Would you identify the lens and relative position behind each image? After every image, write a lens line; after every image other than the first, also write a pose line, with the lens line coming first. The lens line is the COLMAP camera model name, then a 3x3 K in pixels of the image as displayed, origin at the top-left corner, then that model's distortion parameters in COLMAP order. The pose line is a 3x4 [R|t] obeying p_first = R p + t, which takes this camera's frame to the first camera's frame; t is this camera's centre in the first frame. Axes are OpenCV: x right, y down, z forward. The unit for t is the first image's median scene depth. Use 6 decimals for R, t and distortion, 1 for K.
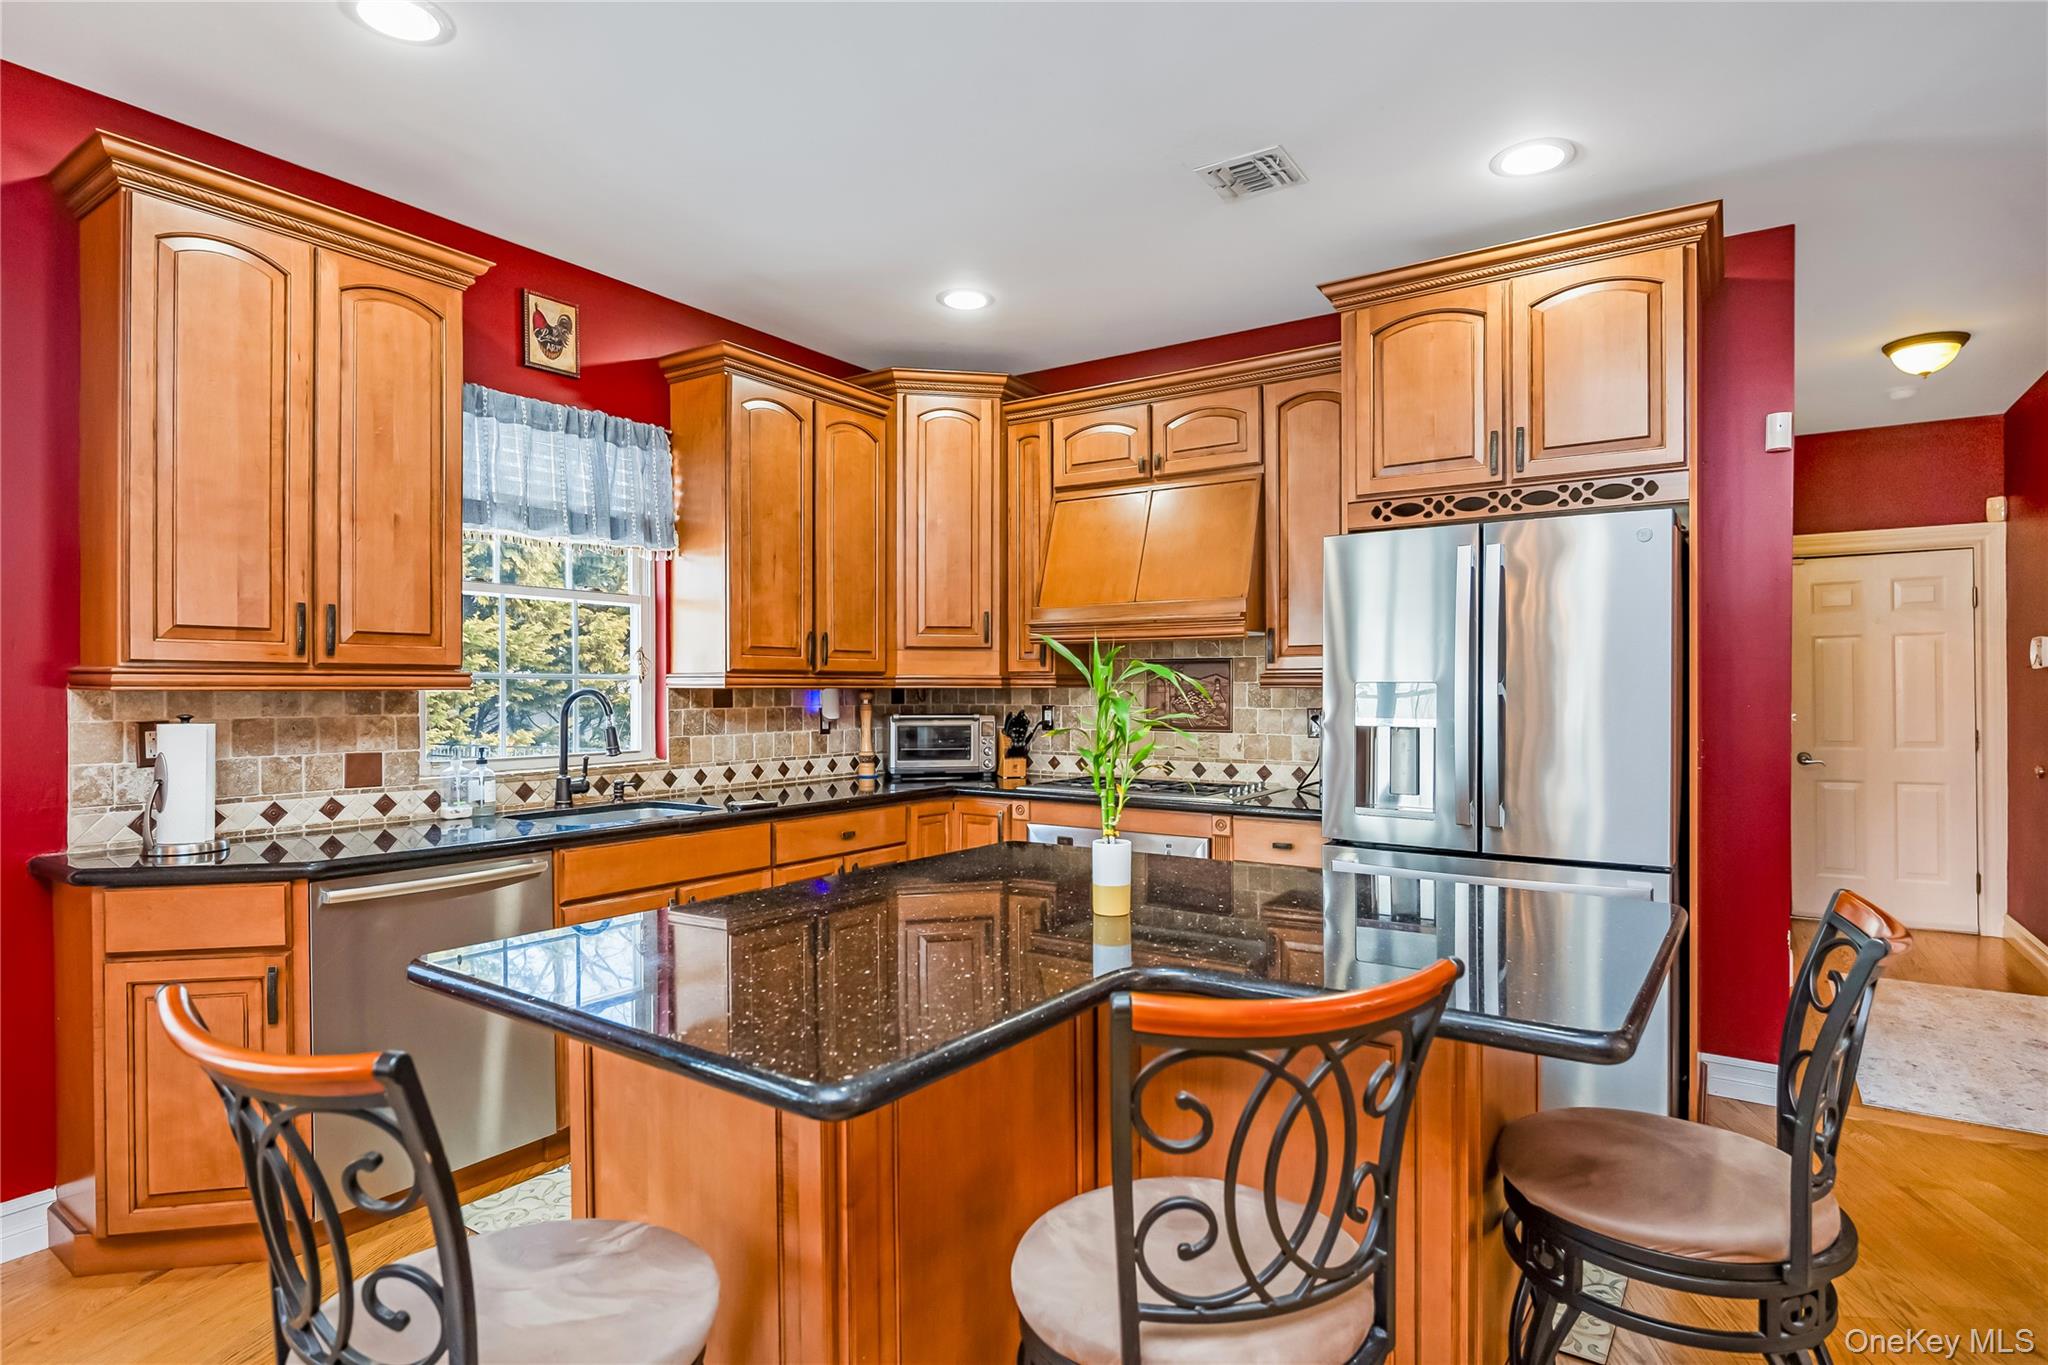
lens RADIAL K [[1064.4, 0, 1024.7], [0, 1064.4, 674.7], [0, 0, 1]] dist [0.000752, 0.000050]
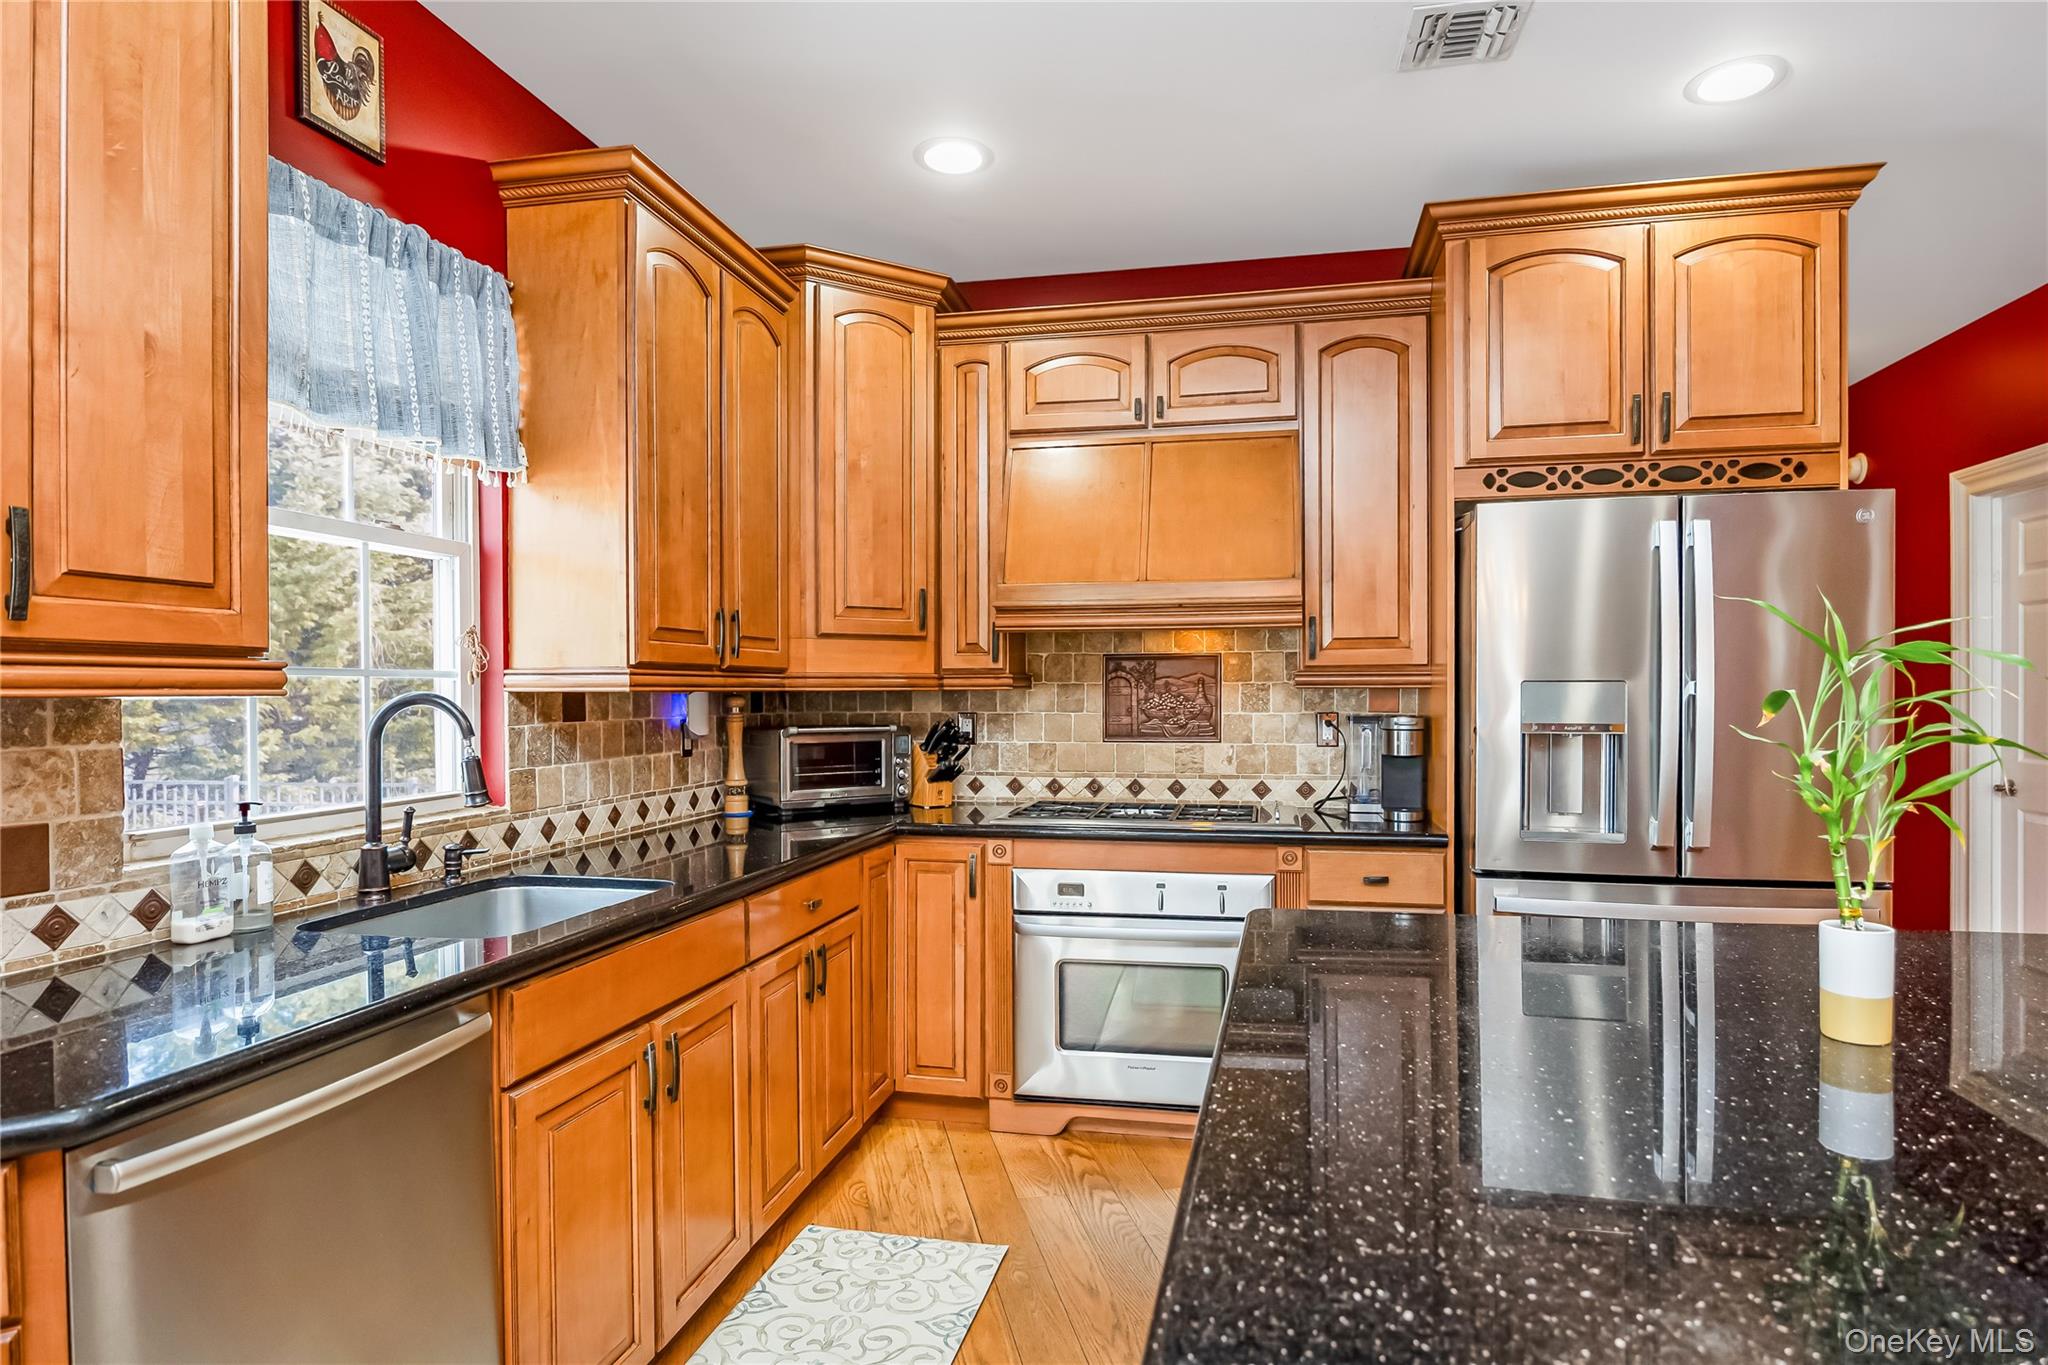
lens RADIAL K [[1108.6, 0, 1024.0], [0, 1108.6, 682.5], [0, 0, 1]] dist [-0.002972, 0.000059]
pose [[0.925103, -0.000974, 0.379715, -0.306963], [-0.000680, 0.999991, 0.004222, 0.004266], [-0.379716, -0.004164, 0.925094, 0.284894]]
